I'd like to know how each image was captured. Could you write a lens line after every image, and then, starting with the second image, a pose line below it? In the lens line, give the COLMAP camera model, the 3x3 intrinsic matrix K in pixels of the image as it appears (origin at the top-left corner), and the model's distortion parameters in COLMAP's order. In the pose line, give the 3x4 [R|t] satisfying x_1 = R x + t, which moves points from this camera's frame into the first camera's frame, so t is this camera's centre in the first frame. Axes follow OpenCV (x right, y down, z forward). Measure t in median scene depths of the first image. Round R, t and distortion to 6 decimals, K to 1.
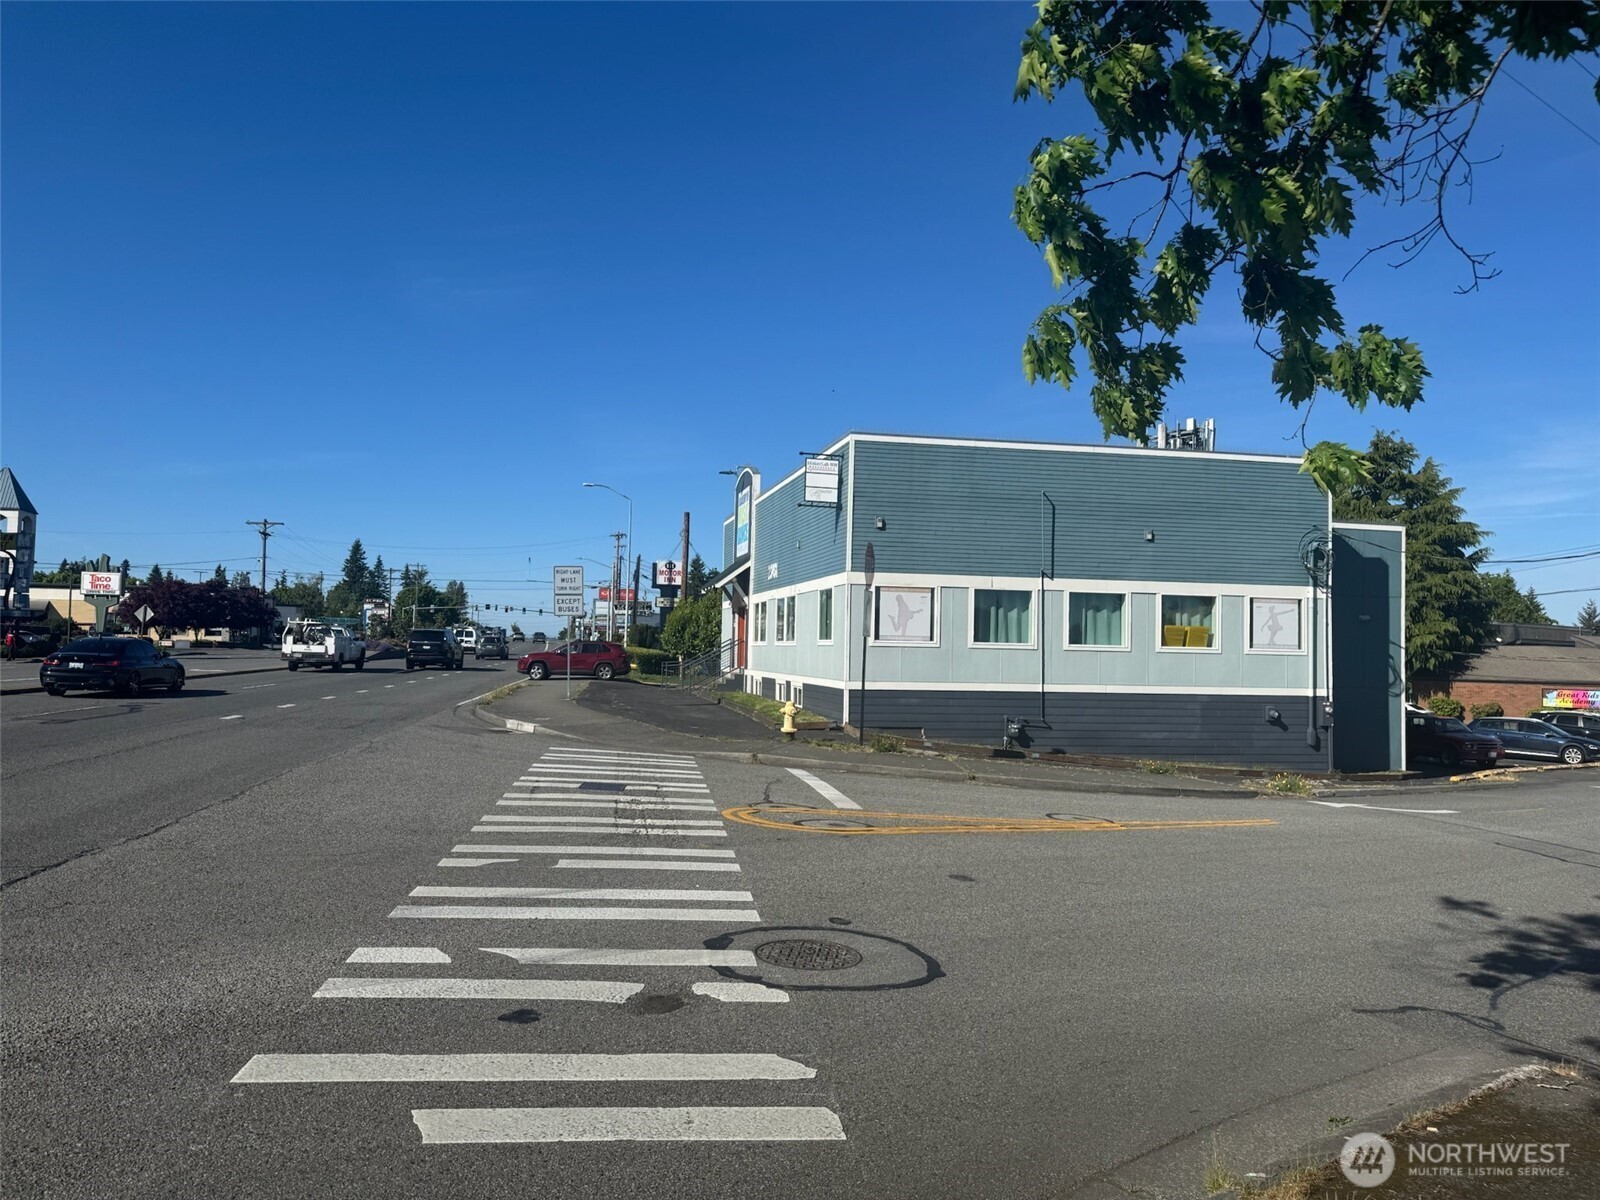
lens RADIAL K [[1119.6, 0, 800.2], [0, 1119.6, 599.8], [0, 0, 1]] dist [0.077719, -0.096682]
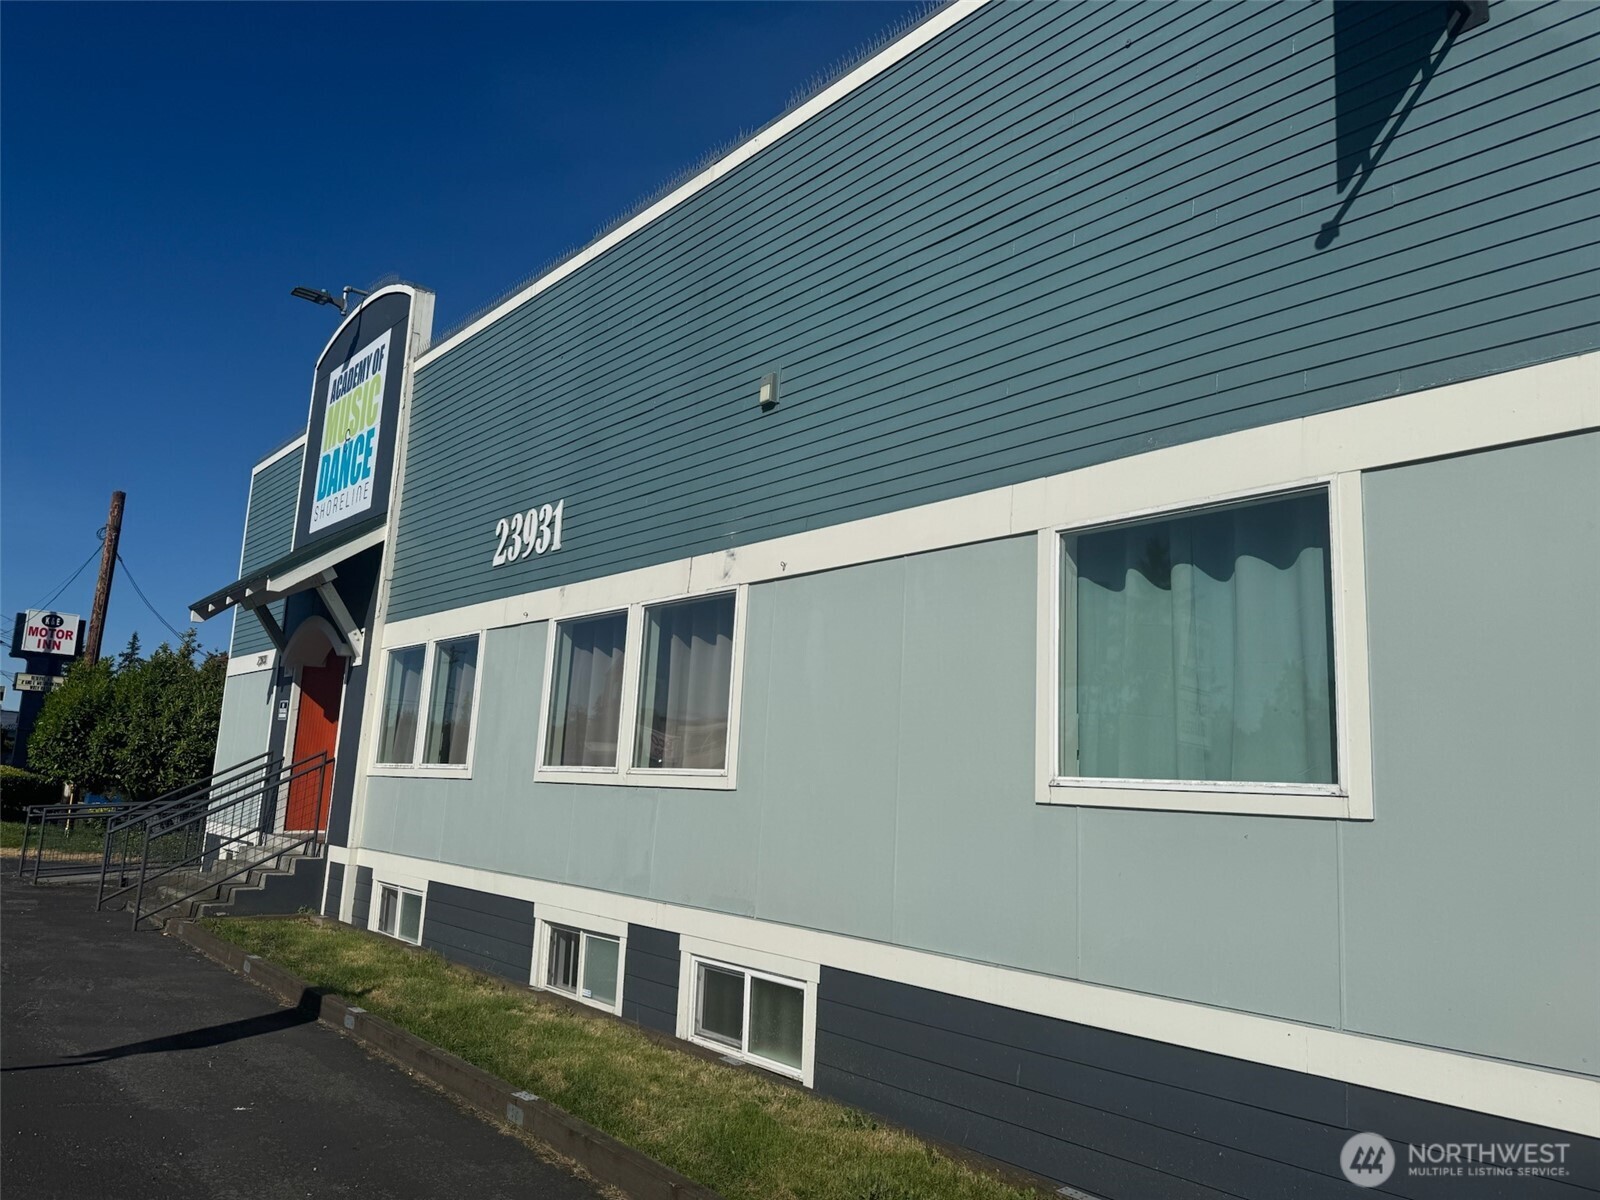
lens RADIAL K [[1119.6, 0, 798.2], [0, 1119.6, 602.6], [0, 0, 1]] dist [0.077719, -0.096682]
pose [[0.885680, 0.106205, 0.451986, -0.079586], [-0.055503, 0.990724, -0.124034, 0.022573], [-0.460967, 0.084768, 0.883359, 0.582516]]
